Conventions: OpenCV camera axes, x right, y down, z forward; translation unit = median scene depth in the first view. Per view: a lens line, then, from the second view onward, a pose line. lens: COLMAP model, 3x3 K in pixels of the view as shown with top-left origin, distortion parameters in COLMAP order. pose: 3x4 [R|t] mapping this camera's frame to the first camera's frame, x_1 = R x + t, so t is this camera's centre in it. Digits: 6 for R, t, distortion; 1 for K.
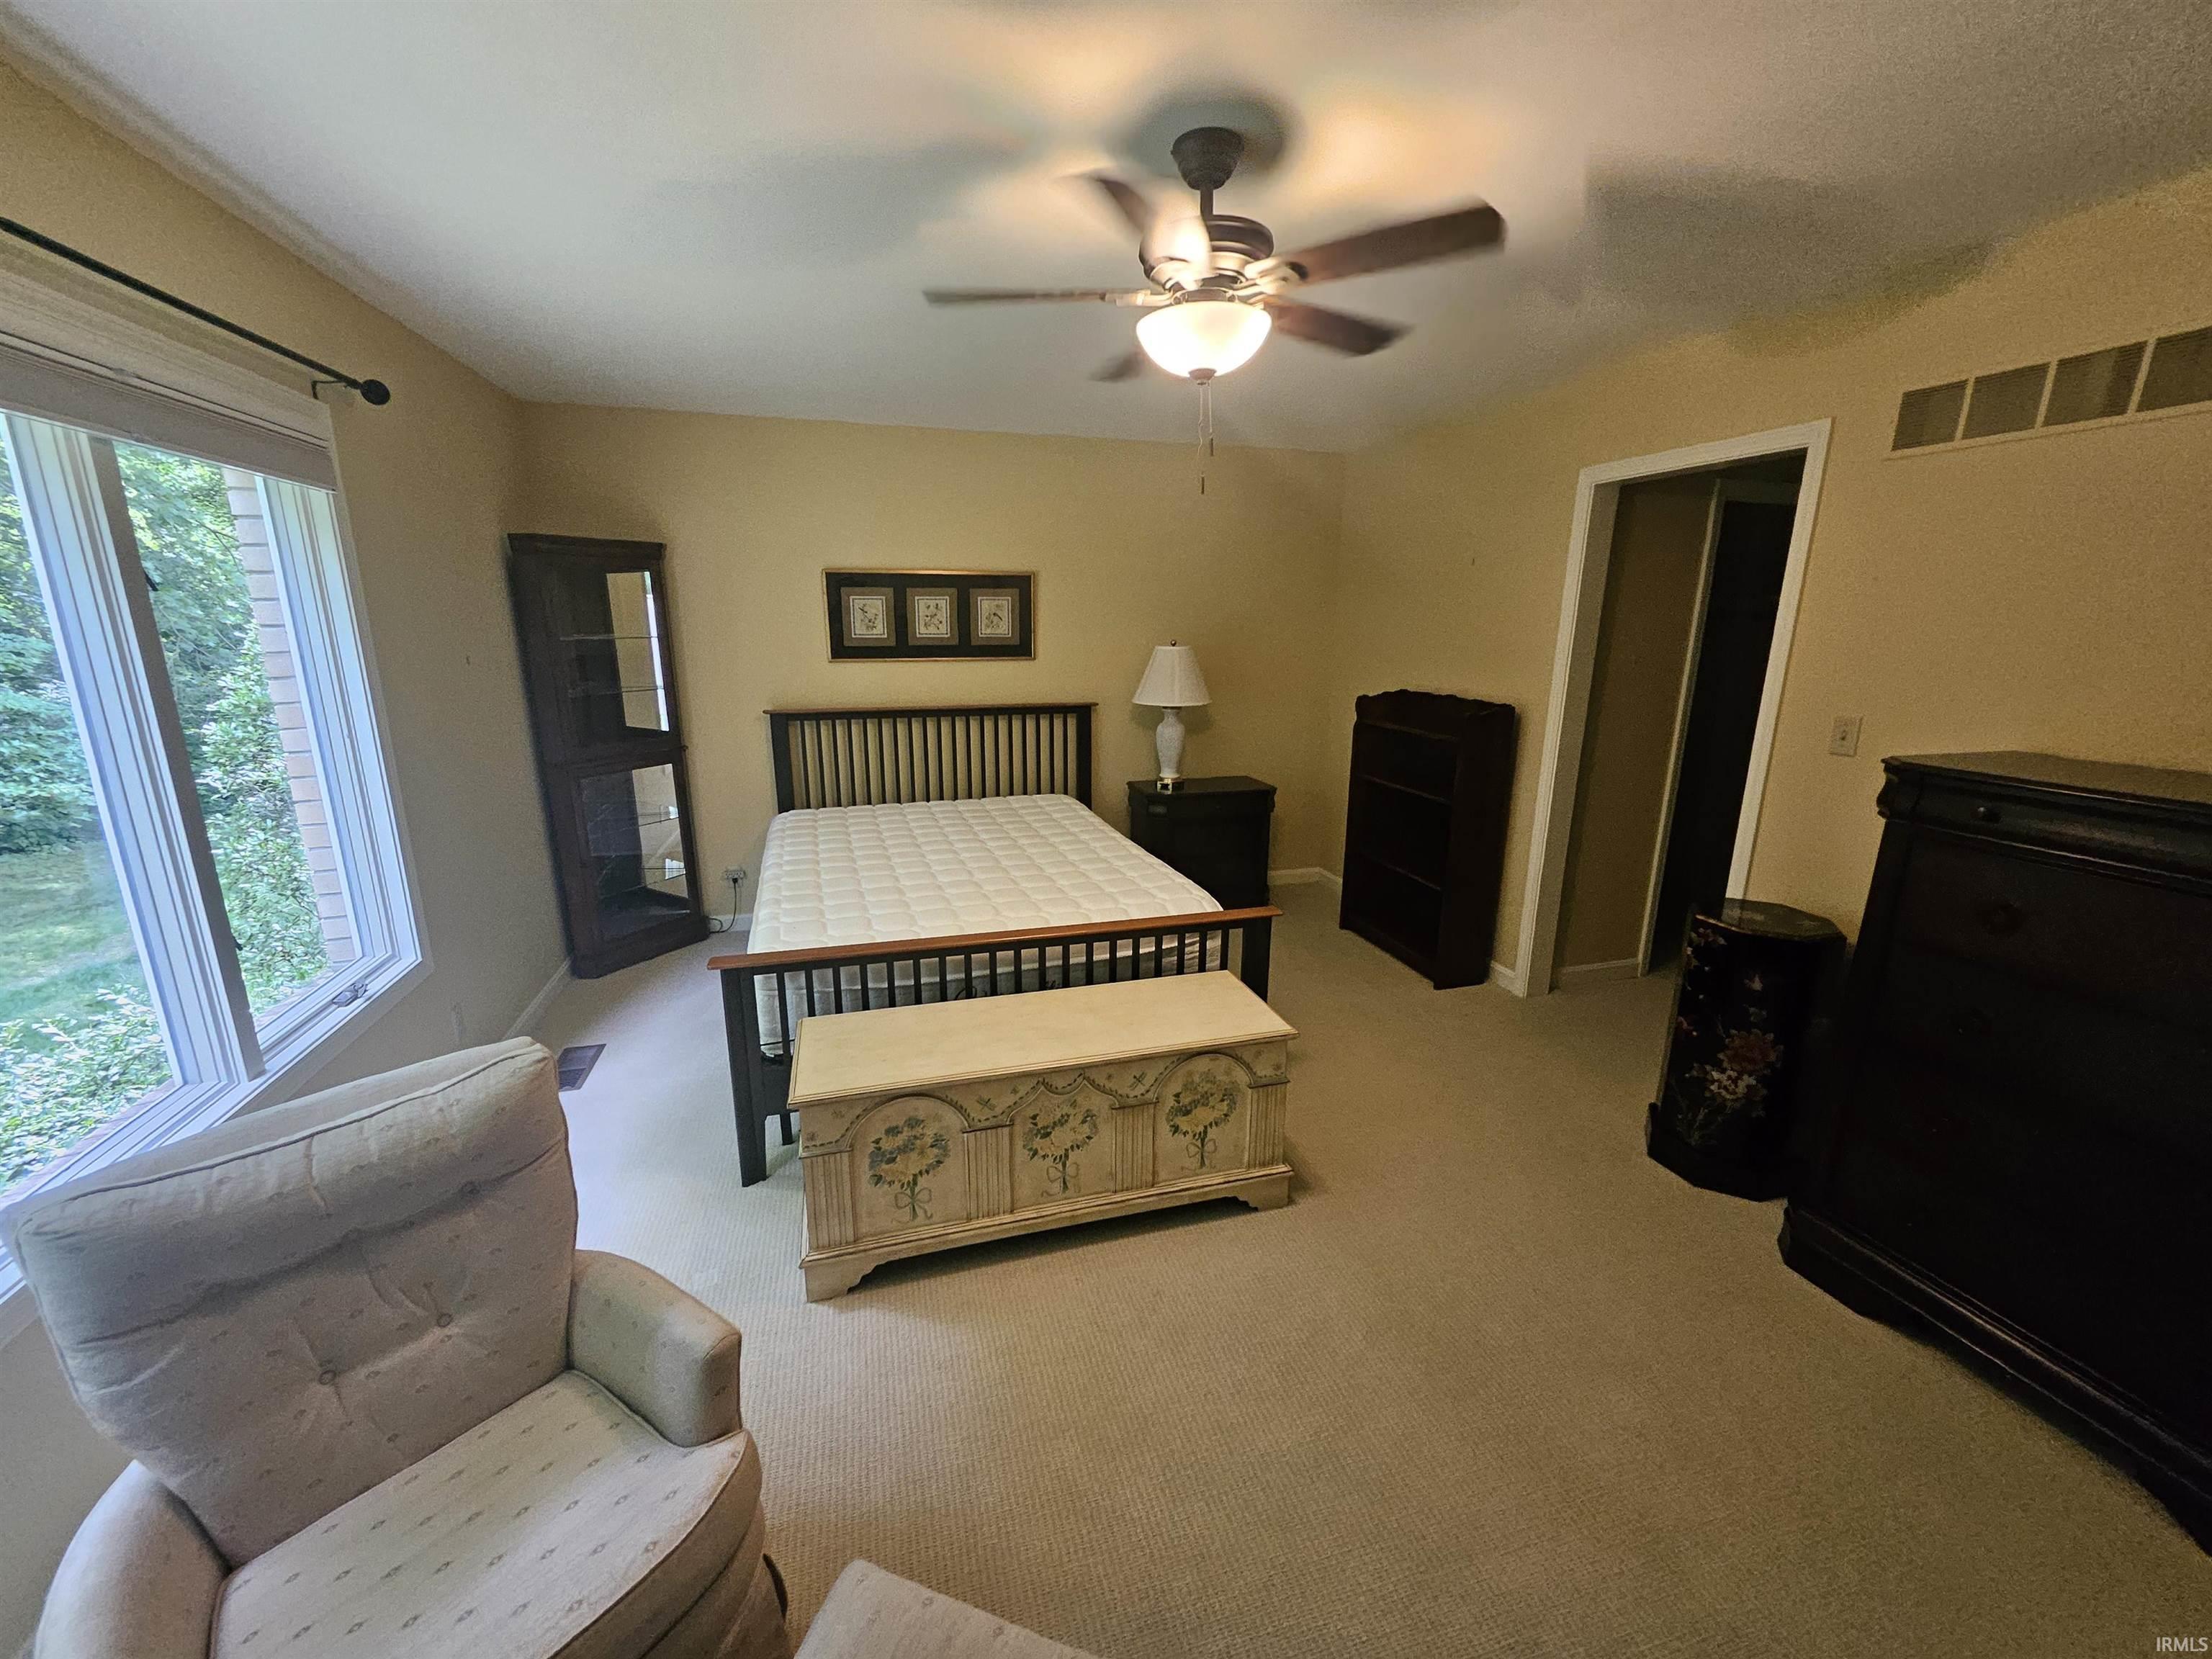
lens RADIAL K [[867.0, 0, 1106.0], [0, 867.0, 829.5], [0, 0, 1]] dist [0.003957, -0.000040]
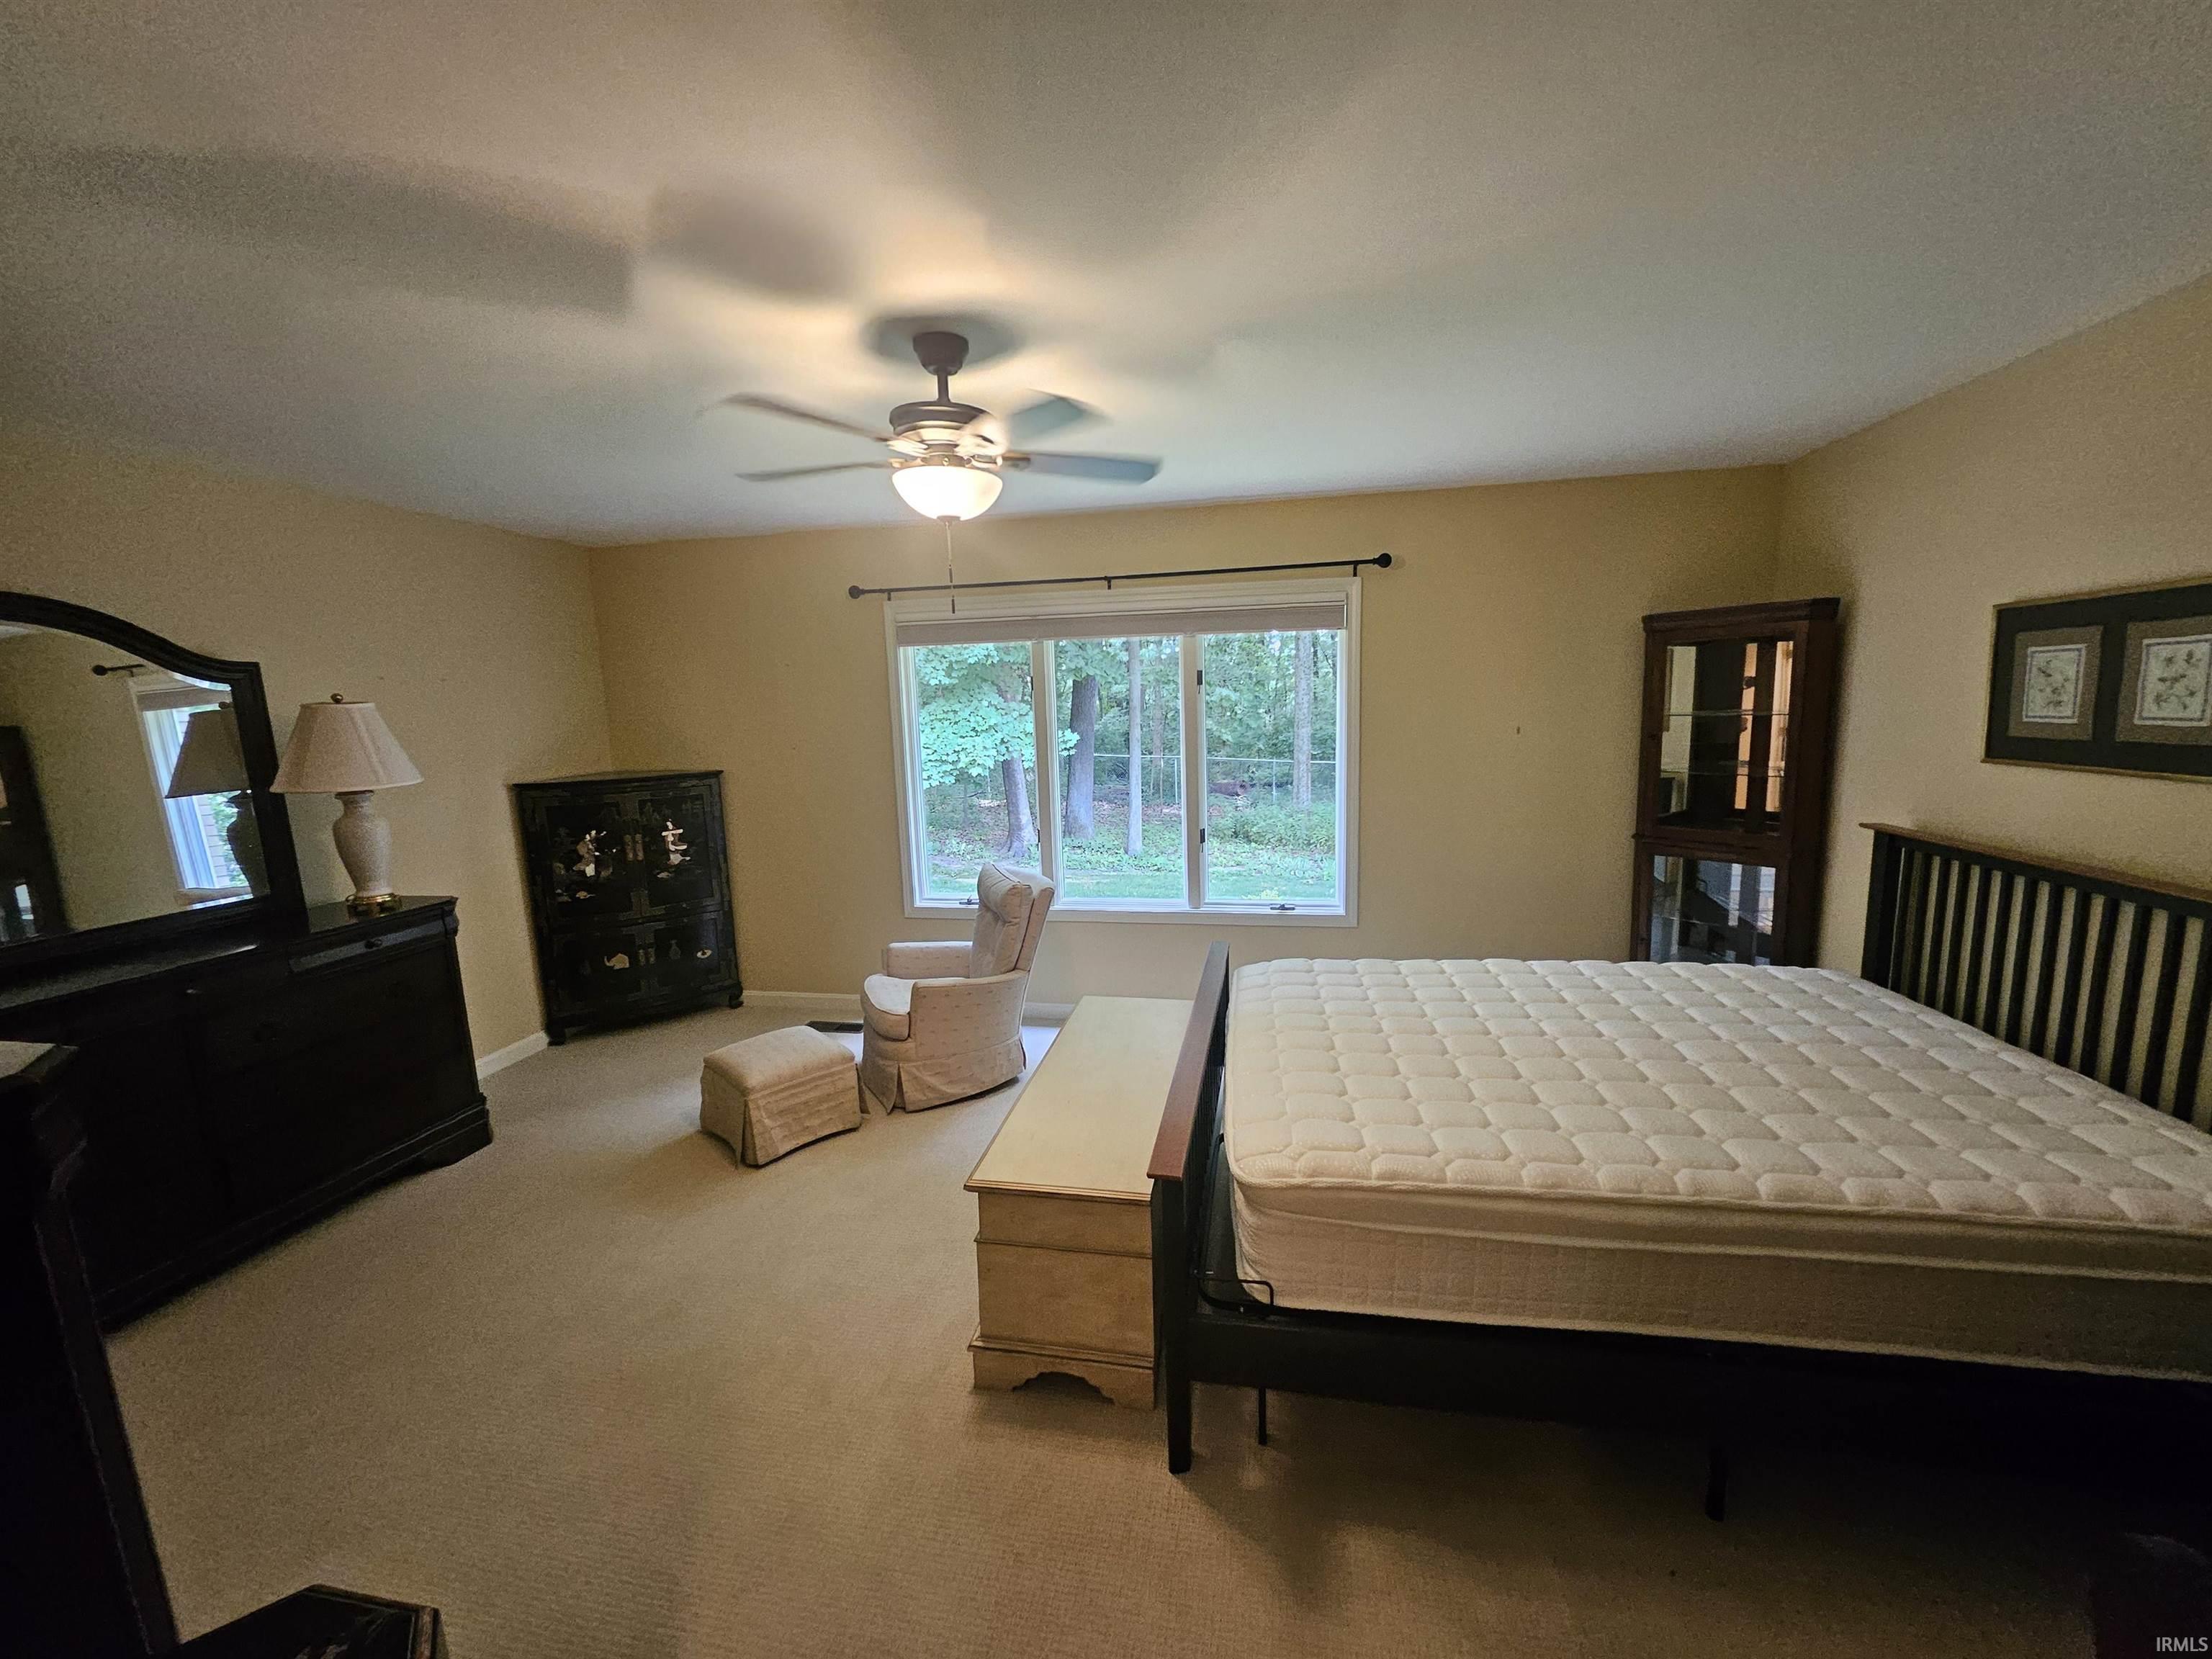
lens RADIAL K [[867.0, 0, 1106.0], [0, 867.0, 829.5], [0, 0, 1]] dist [0.003957, -0.000040]
pose [[-0.447163, 0.140540, -0.883343, 0.815369], [-0.182358, 0.952512, 0.243857, -0.333156], [0.875666, 0.270128, -0.400299, 1.316666]]
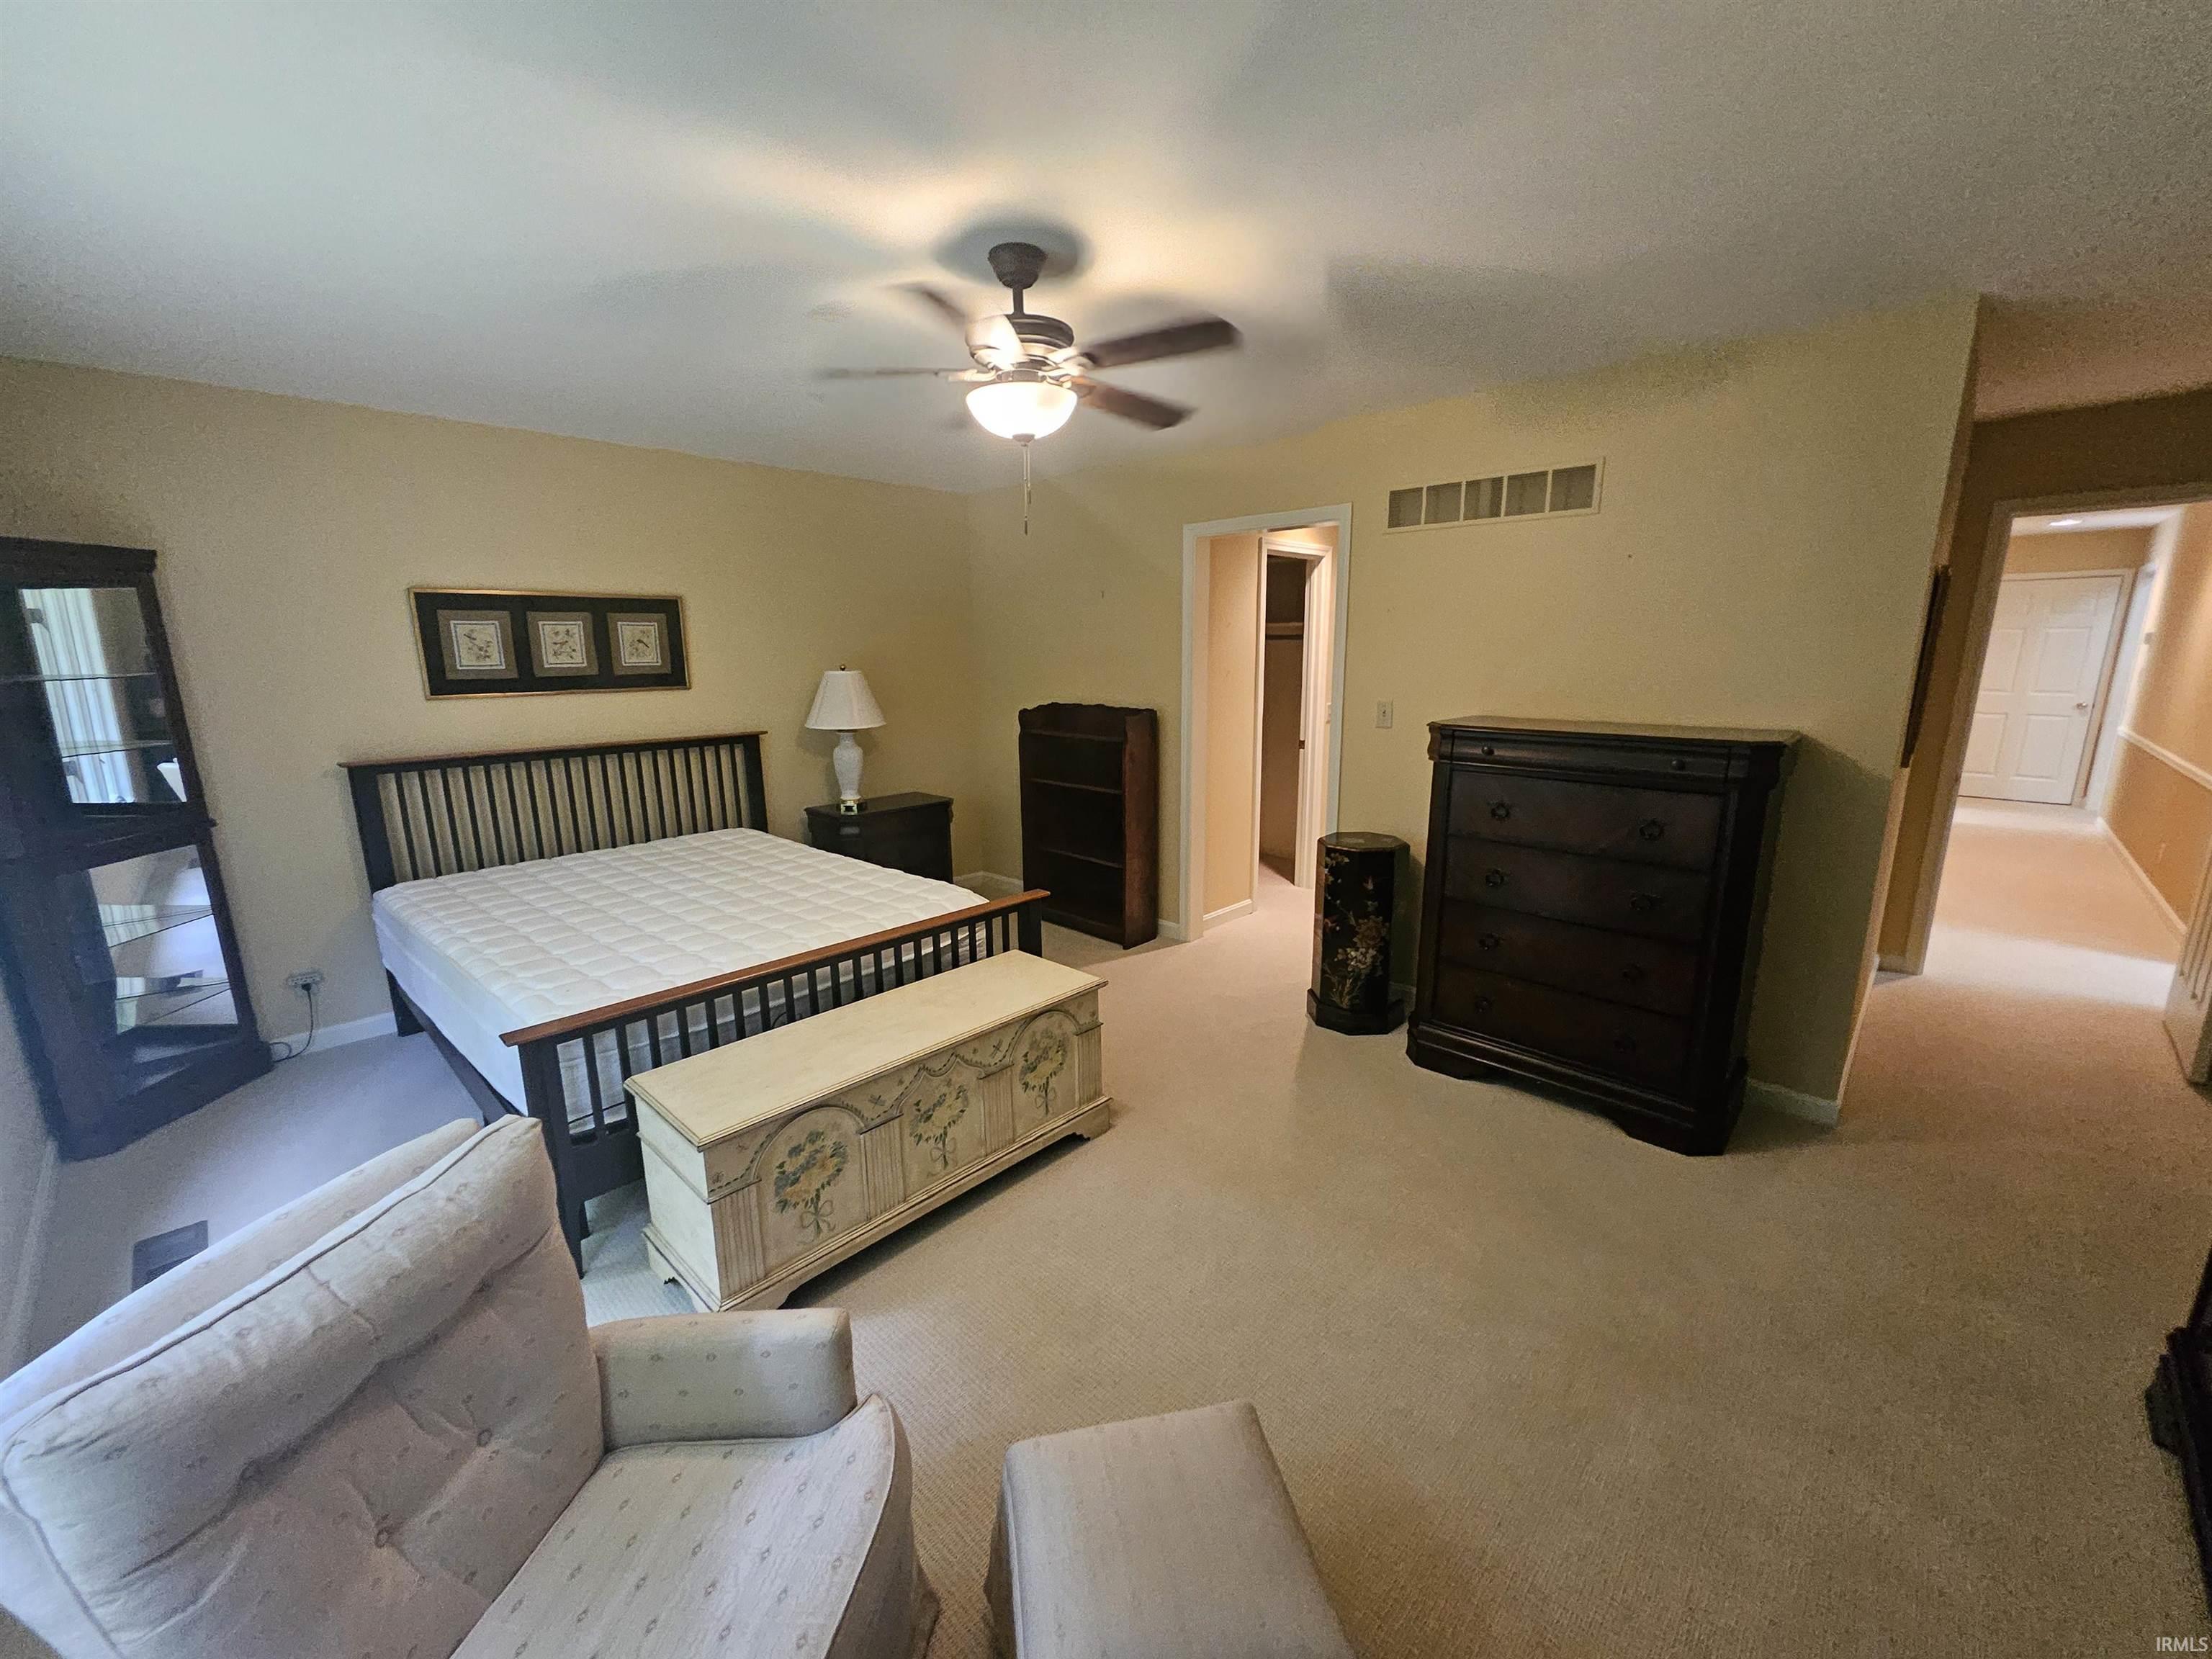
lens RADIAL K [[870.9, 0, 1111.4], [0, 870.9, 828.9], [0, 0, 1]] dist [0.005459, -0.000116]
pose [[0.860794, -0.116521, 0.495437, -0.331330], [0.132654, 0.991159, 0.002631, 0.022853], [-0.491363, 0.063457, 0.868640, -0.062482]]
